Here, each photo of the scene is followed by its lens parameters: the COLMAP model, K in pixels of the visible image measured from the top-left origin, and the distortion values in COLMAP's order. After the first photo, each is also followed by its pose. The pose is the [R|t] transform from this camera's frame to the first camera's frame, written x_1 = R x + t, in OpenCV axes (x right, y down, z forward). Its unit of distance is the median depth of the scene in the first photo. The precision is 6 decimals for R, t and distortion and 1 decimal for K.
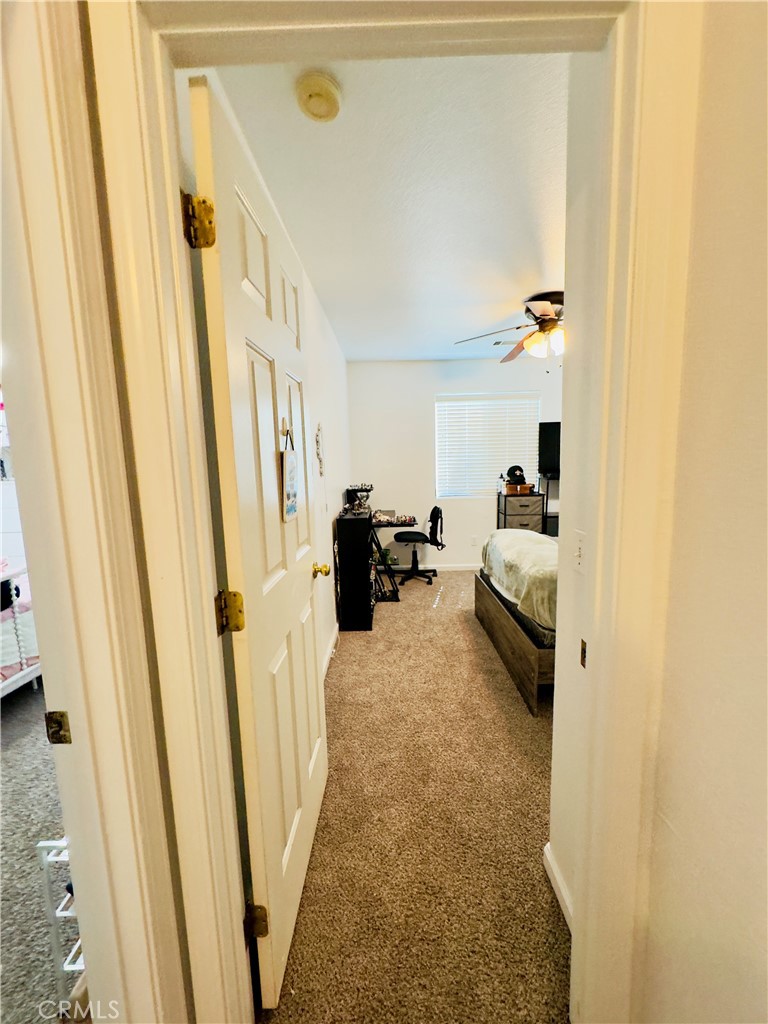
lens RADIAL K [[408.9, 0, 384.9], [0, 408.9, 508.7], [0, 0, 1]] dist [-0.001846, 0.000521]
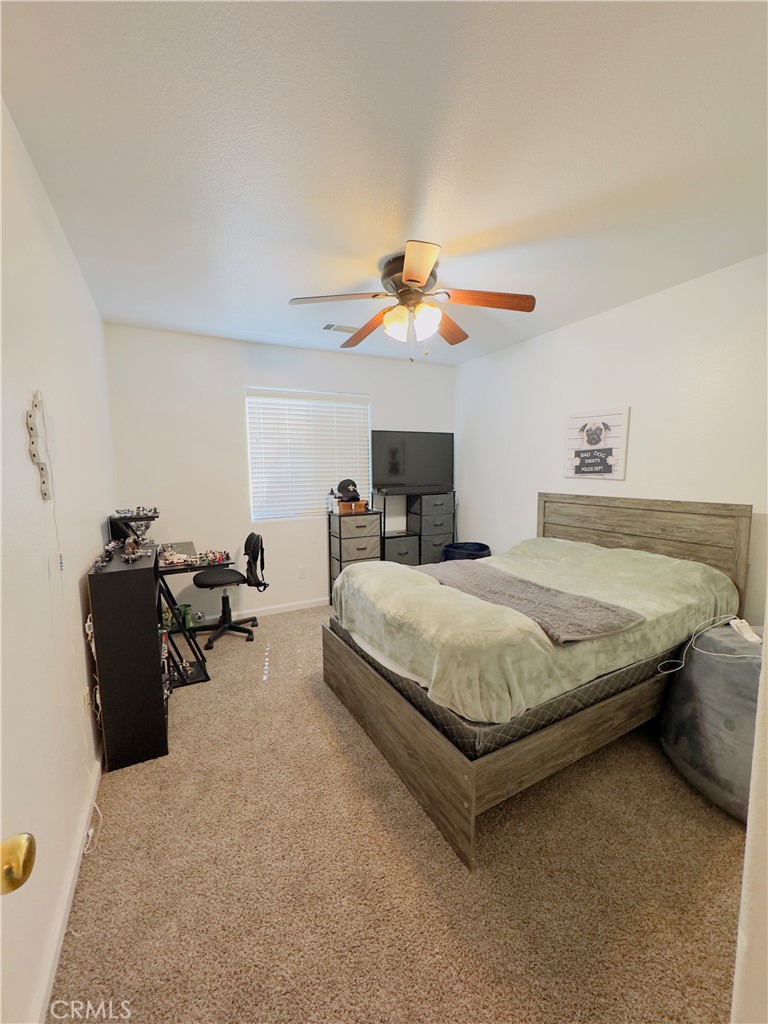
lens RADIAL K [[408.9, 0, 384.9], [0, 408.9, 508.7], [0, 0, 1]] dist [-0.001846, 0.000521]
pose [[0.879811, -0.034122, 0.474097, -0.019881], [0.050983, 0.998440, -0.022752, -0.025503], [-0.472581, 0.044189, 0.880179, 0.257782]]
